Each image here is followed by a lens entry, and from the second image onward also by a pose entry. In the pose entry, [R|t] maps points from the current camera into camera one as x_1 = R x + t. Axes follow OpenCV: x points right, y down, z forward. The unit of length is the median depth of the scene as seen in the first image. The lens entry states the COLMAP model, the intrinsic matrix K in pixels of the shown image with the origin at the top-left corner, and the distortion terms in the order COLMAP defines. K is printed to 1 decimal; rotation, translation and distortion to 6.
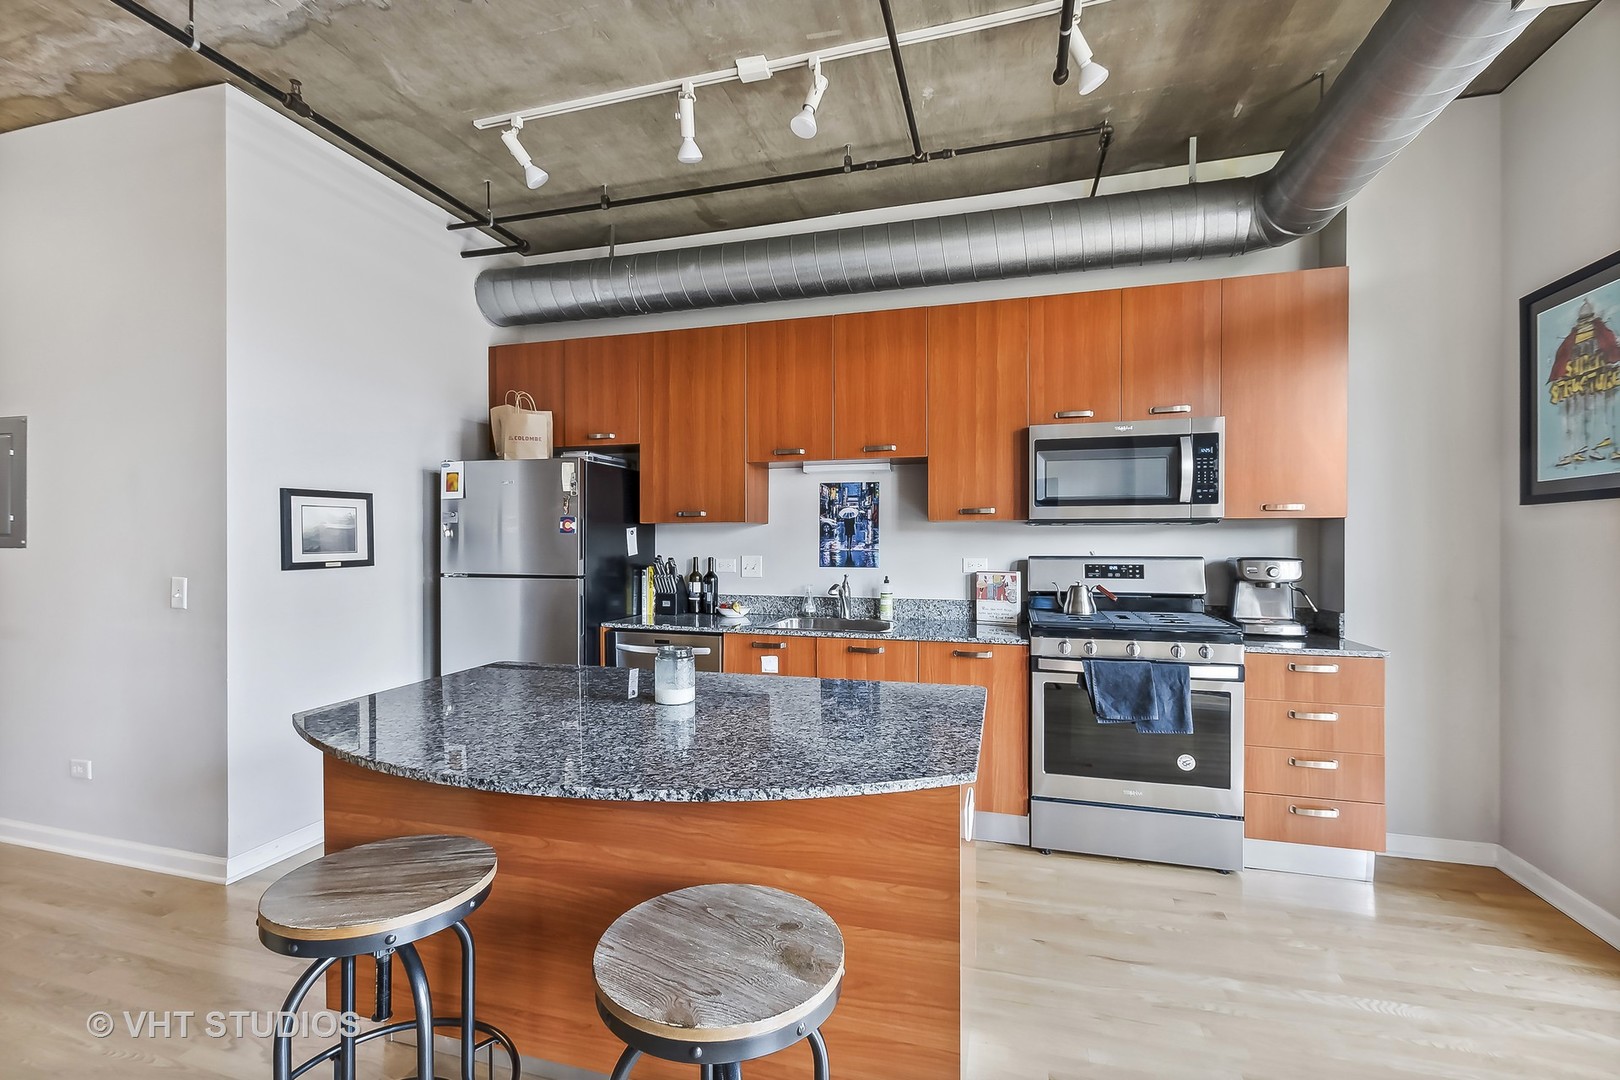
lens RADIAL K [[715.0, 0, 809.5], [0, 715.0, 553.7], [0, 0, 1]] dist [0.011553, 0.000036]
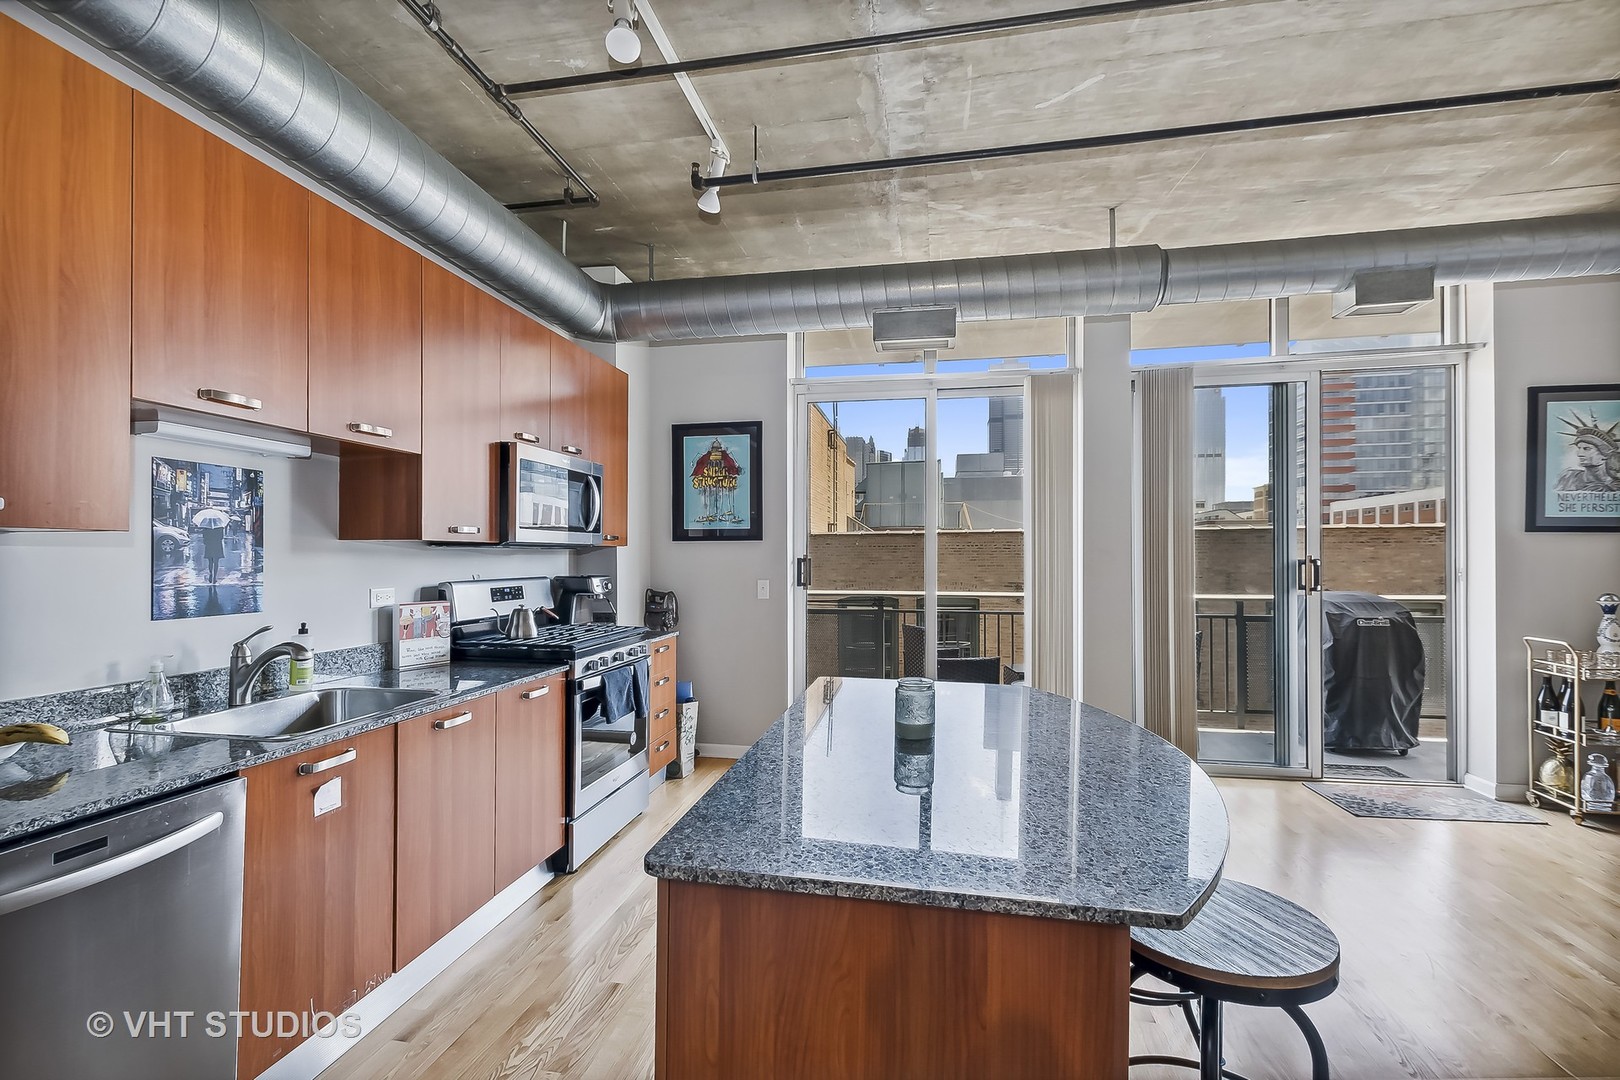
lens RADIAL K [[715.0, 0, 809.5], [0, 715.0, 553.7], [0, 0, 1]] dist [0.011553, 0.000036]
pose [[-0.103541, 0.002293, 0.994623, -0.584199], [0.019314, 0.999813, -0.000295, -0.021559], [-0.994438, 0.019180, -0.103566, 0.626783]]
